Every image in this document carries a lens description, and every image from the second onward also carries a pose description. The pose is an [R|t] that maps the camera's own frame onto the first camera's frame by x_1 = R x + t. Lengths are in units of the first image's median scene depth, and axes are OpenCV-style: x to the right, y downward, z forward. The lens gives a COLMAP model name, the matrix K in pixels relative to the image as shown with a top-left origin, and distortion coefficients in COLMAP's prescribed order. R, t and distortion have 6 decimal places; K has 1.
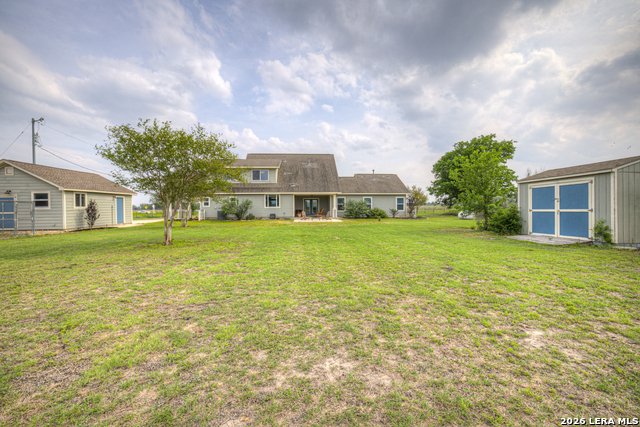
lens RADIAL K [[272.5, 0, 317.0], [0, 272.5, 210.4], [0, 0, 1]] dist [-0.011685, 0.001865]
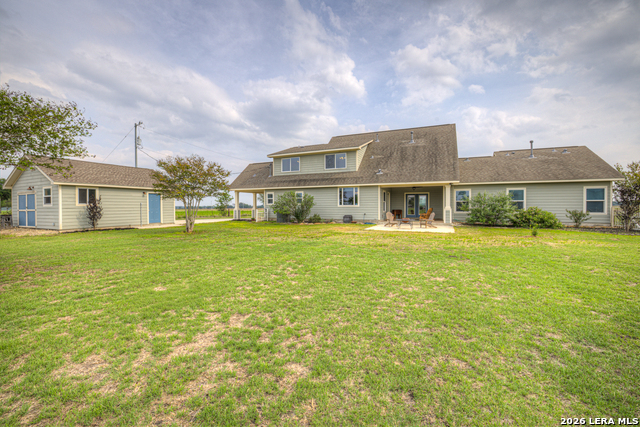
lens RADIAL K [[272.5, 0, 321.5], [0, 272.5, 202.8], [0, 0, 1]] dist [-0.011685, 0.001865]
pose [[0.882038, 0.000179, -0.471178, 0.087209], [-0.010433, 0.999762, -0.019152, -0.004014], [0.471062, 0.021809, 0.881830, 0.296674]]
